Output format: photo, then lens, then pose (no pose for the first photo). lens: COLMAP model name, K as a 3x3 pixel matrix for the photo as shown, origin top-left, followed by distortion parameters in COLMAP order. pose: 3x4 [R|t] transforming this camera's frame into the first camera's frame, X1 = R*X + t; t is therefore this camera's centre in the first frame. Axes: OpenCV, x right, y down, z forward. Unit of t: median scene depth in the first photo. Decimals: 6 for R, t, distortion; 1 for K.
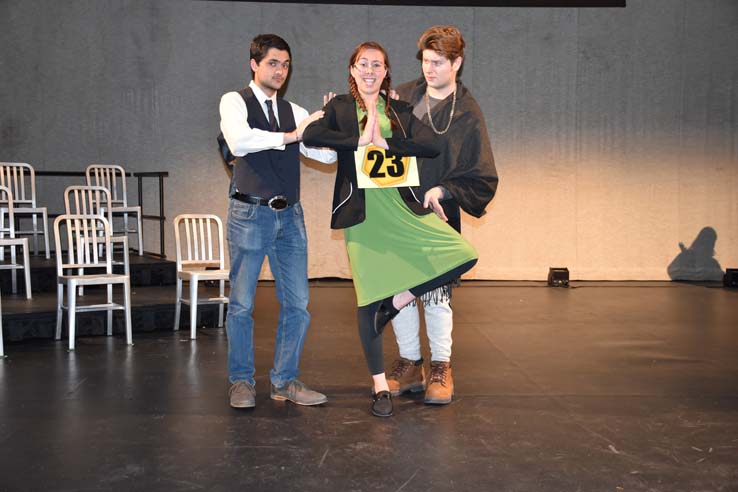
lens RADIAL K [[877.7, 0, 369.9], [0, 877.7, 246.4], [0, 0, 1]] dist [0.030090, 0.353519]
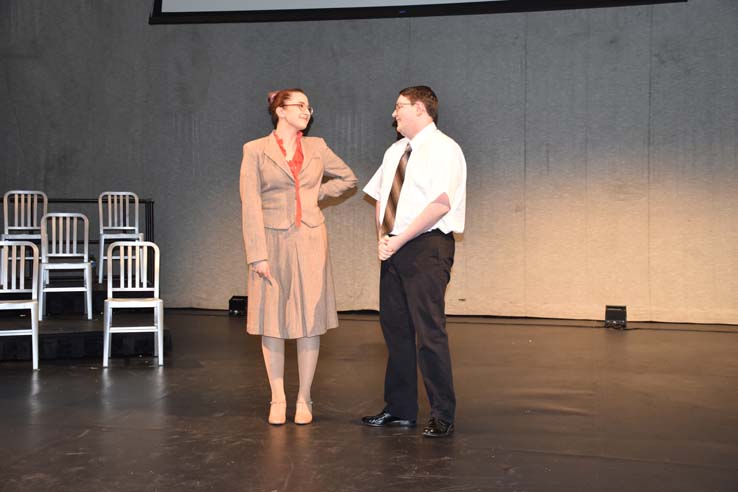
lens RADIAL K [[978.9, 0, 369.3], [0, 978.9, 244.0], [0, 0, 1]] dist [0.090552, 0.412845]
pose [[0.962679, 0.006537, -0.270566, 0.243871], [-0.015886, 0.999350, -0.032376, -0.001244], [0.270178, 0.035466, 0.962157, 0.001982]]
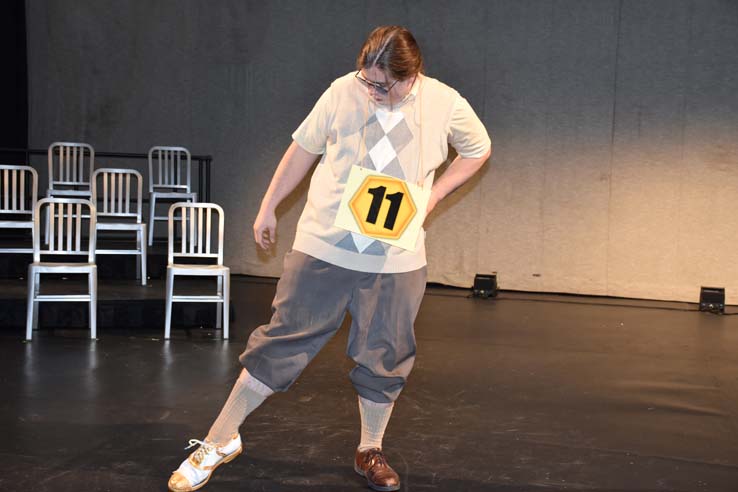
lens RADIAL K [[1032.8, 0, 368.8], [0, 1032.8, 245.6], [0, 0, 1]] dist [0.176894, 0.101771]
pose [[0.954803, 0.045298, -0.293766, 0.196732], [-0.045537, 0.998944, 0.006030, -0.004626], [0.293729, 0.007620, 0.955858, 0.018641]]
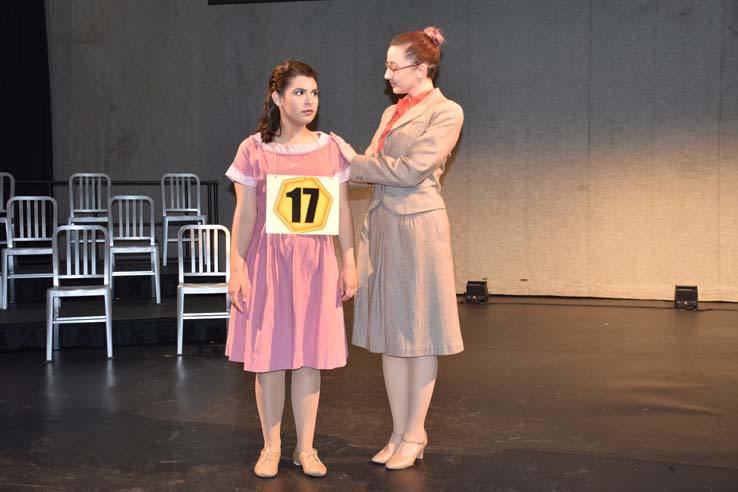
lens RADIAL K [[914.2, 0, 369.4], [0, 914.2, 245.8], [0, 0, 1]] dist [0.033158, 0.464121]
pose [[0.956332, 0.008580, -0.292158, 0.183002], [-0.010300, 0.999938, -0.004347, -0.007464], [0.292102, 0.007166, 0.956360, 0.063502]]
